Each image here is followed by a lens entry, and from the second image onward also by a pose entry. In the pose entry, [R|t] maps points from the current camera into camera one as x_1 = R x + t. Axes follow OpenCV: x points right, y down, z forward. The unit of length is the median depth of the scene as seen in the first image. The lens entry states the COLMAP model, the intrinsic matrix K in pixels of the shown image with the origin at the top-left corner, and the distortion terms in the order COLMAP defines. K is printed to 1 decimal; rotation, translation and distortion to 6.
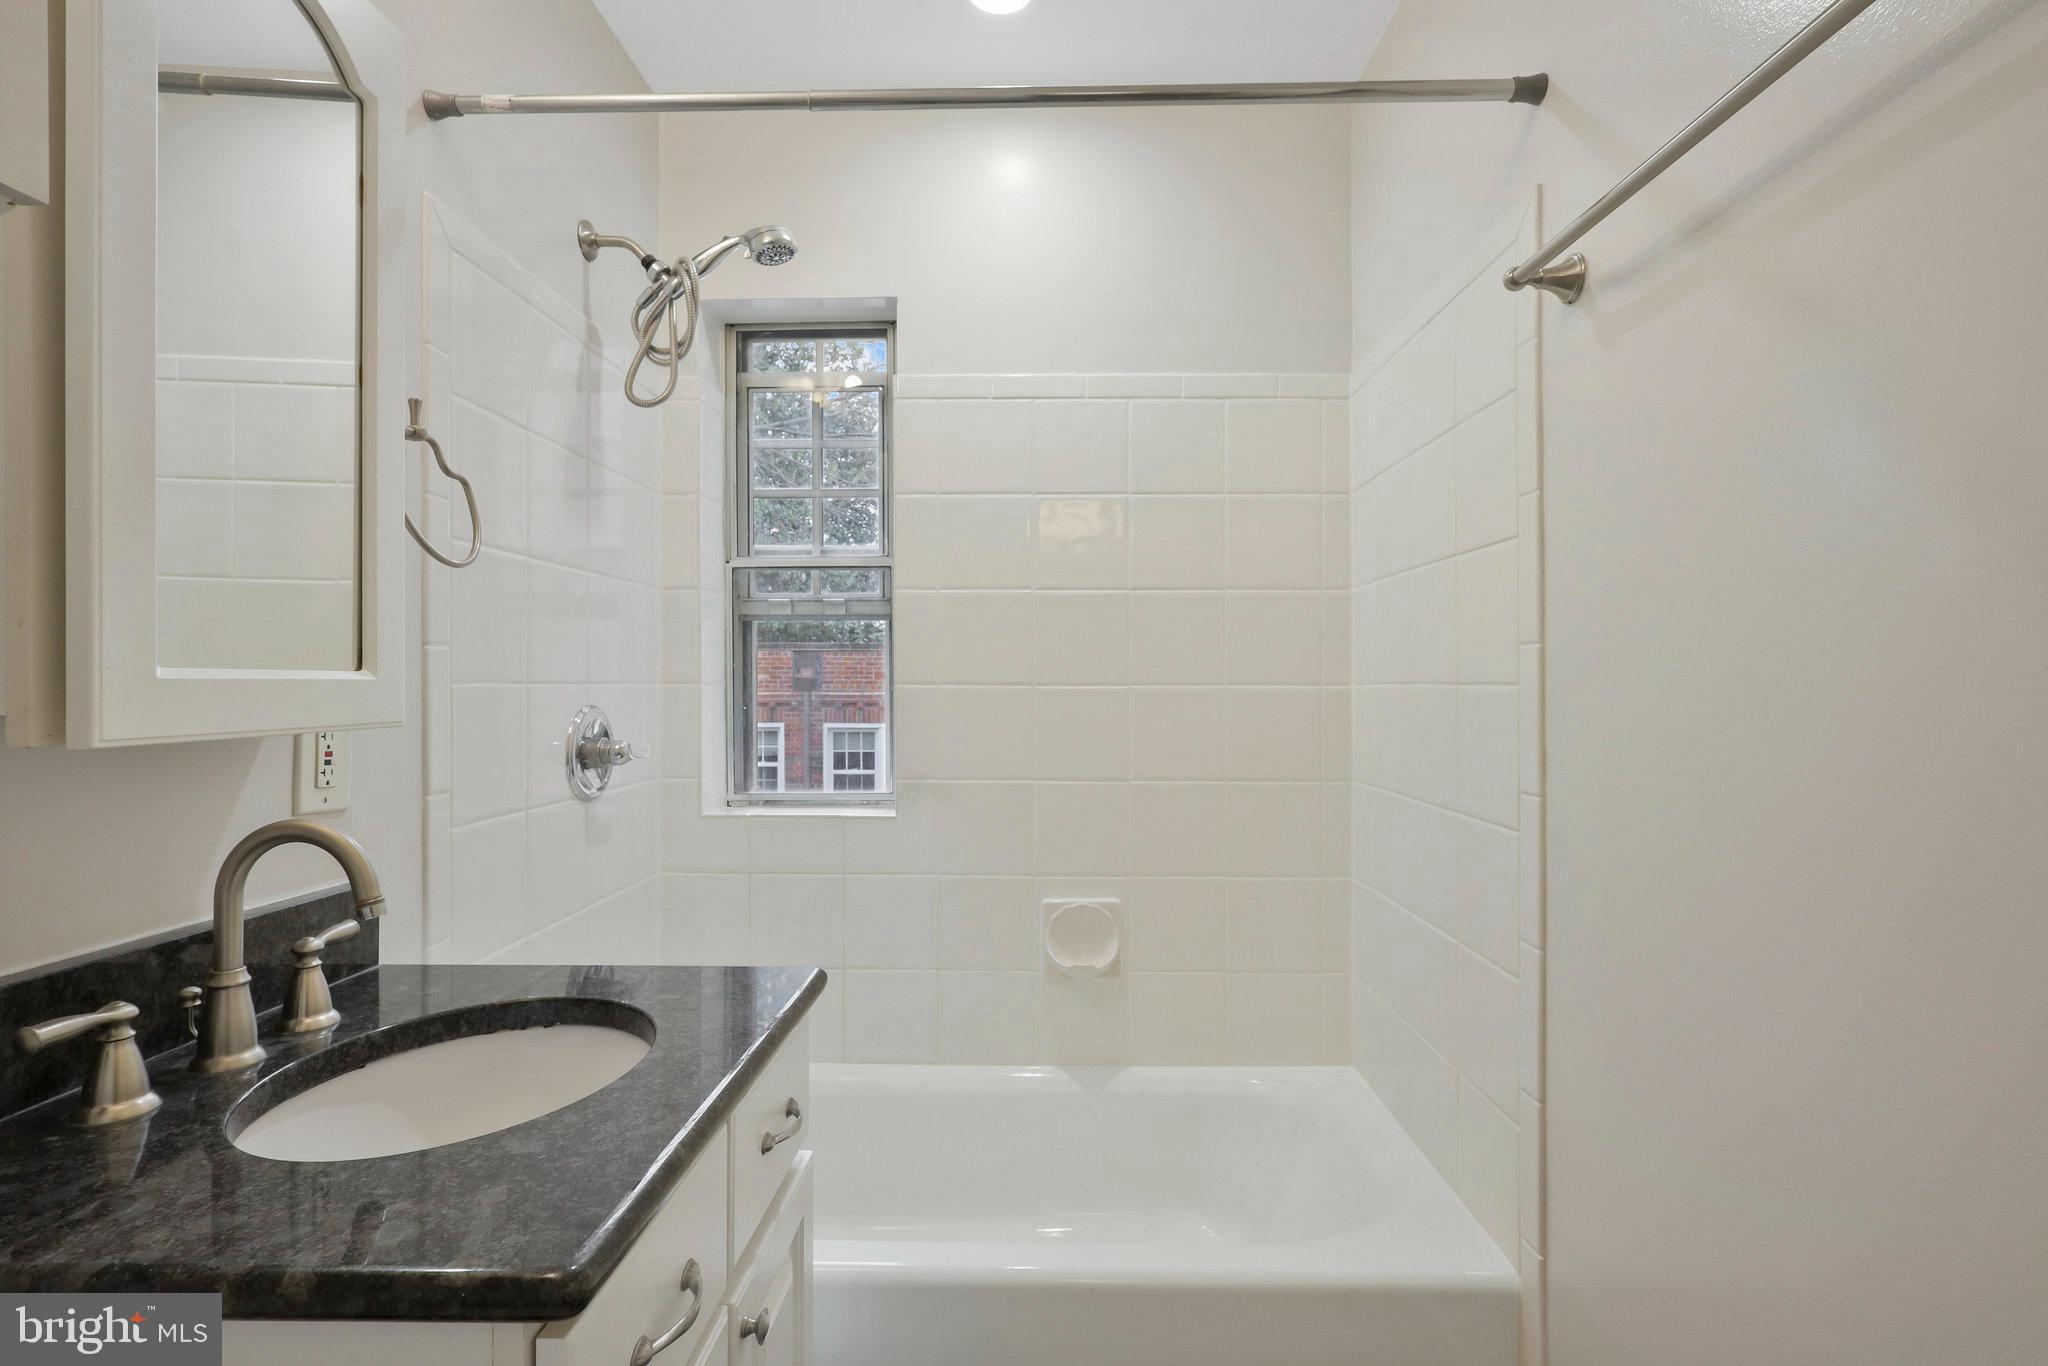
lens RADIAL K [[984.1, 0, 1024.0], [0, 984.1, 683.0], [0, 0, 1]] dist [0.001039, 0.000387]
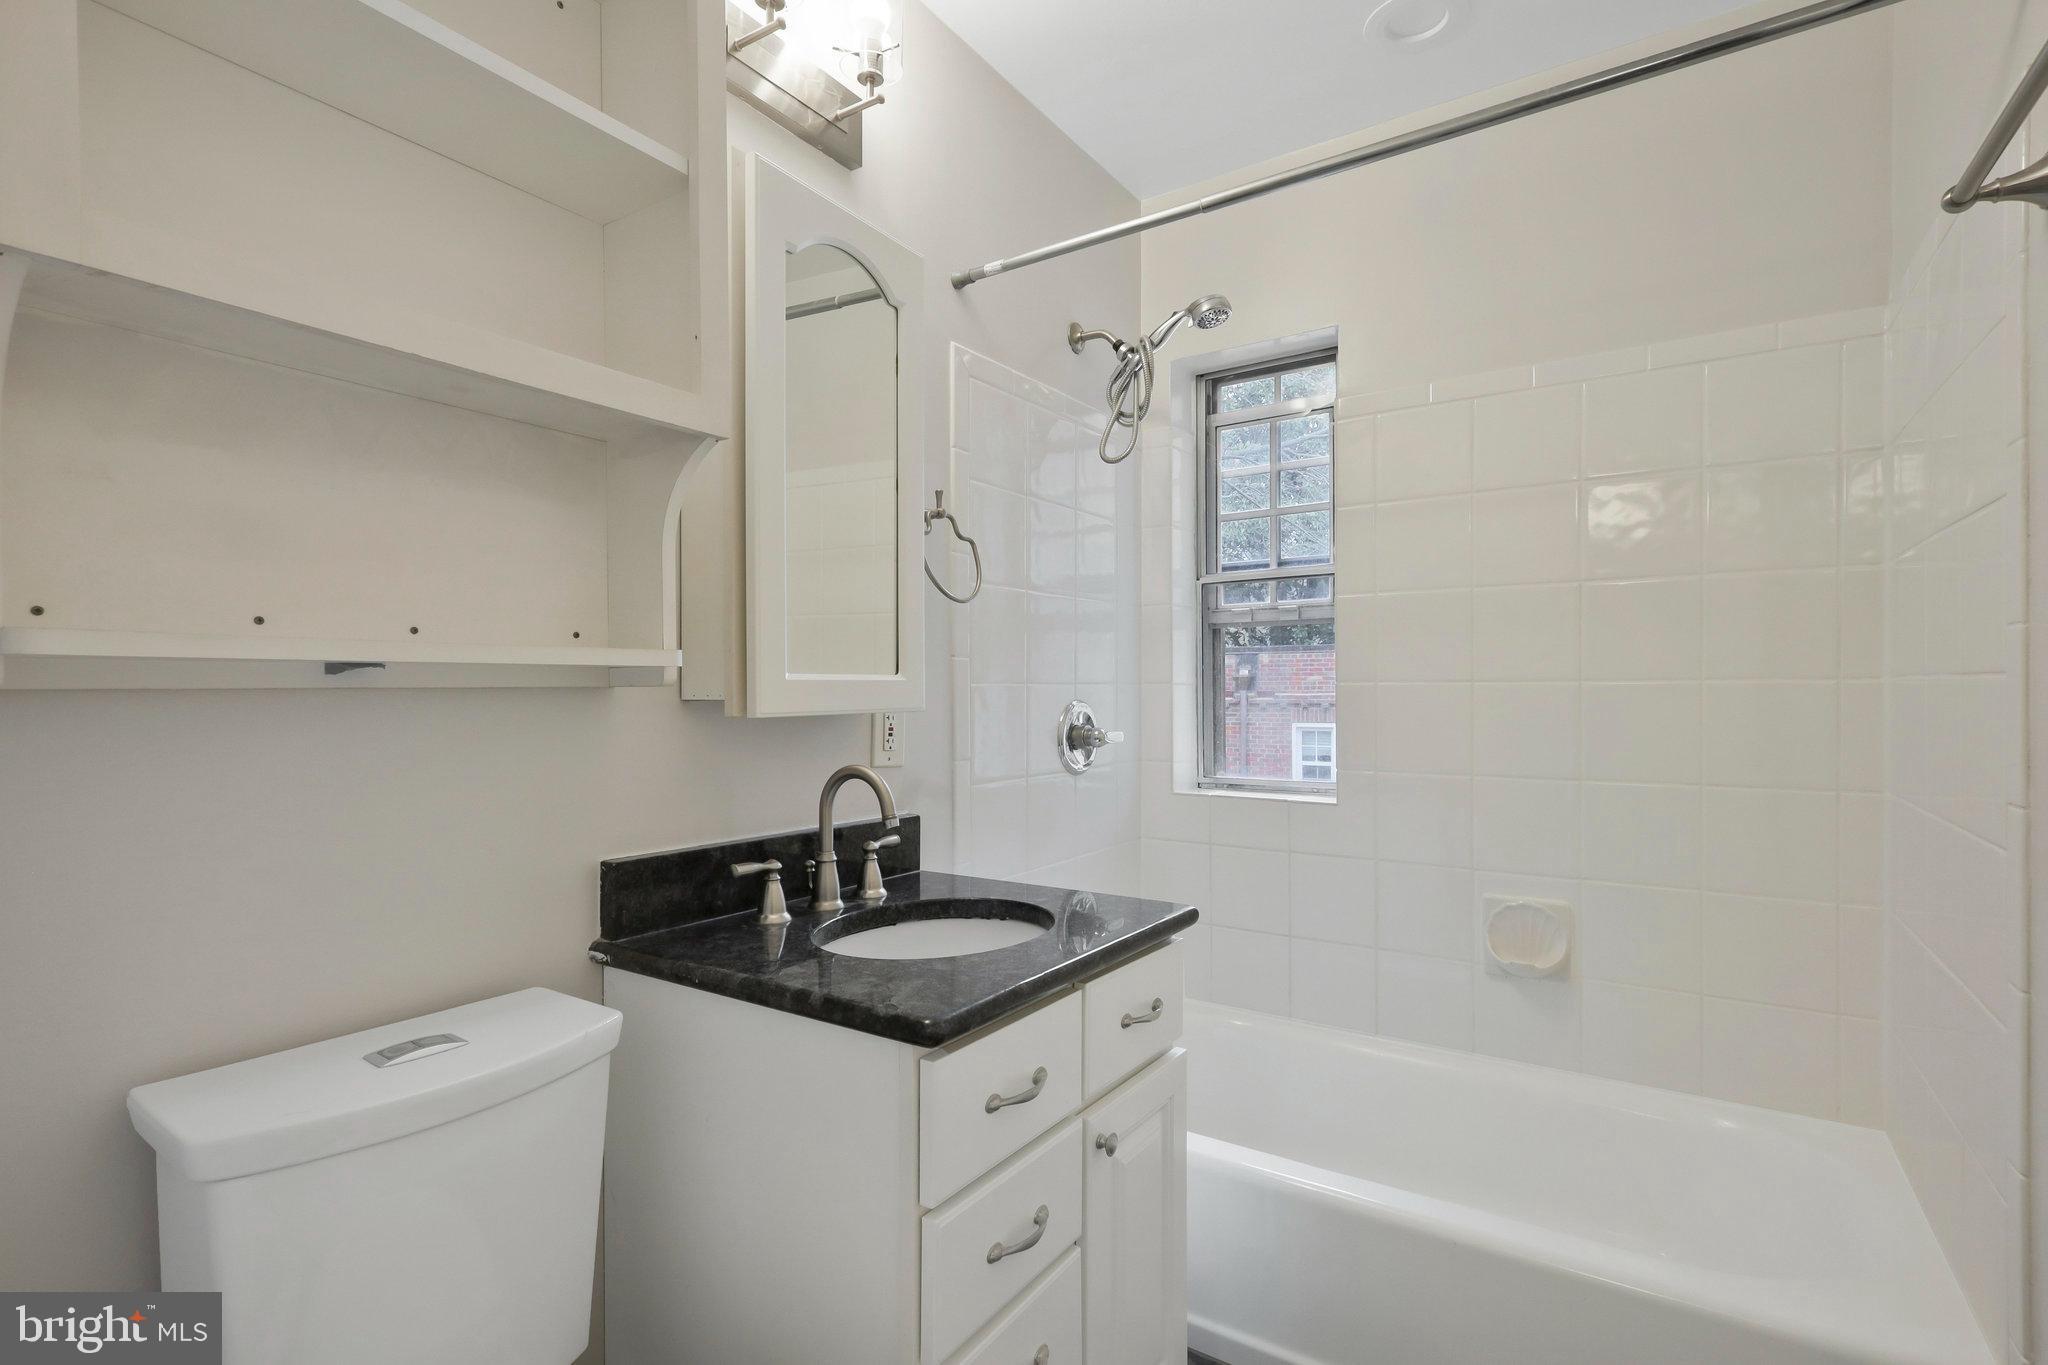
lens RADIAL K [[984.1, 0, 1024.0], [0, 984.1, 682.5], [0, 0, 1]] dist [0.001039, 0.000387]
pose [[0.837705, -0.009061, -0.546047, 0.204947], [0.007362, 0.999959, -0.005299, 0.006017], [0.546073, 0.000419, 0.837738, -0.116756]]
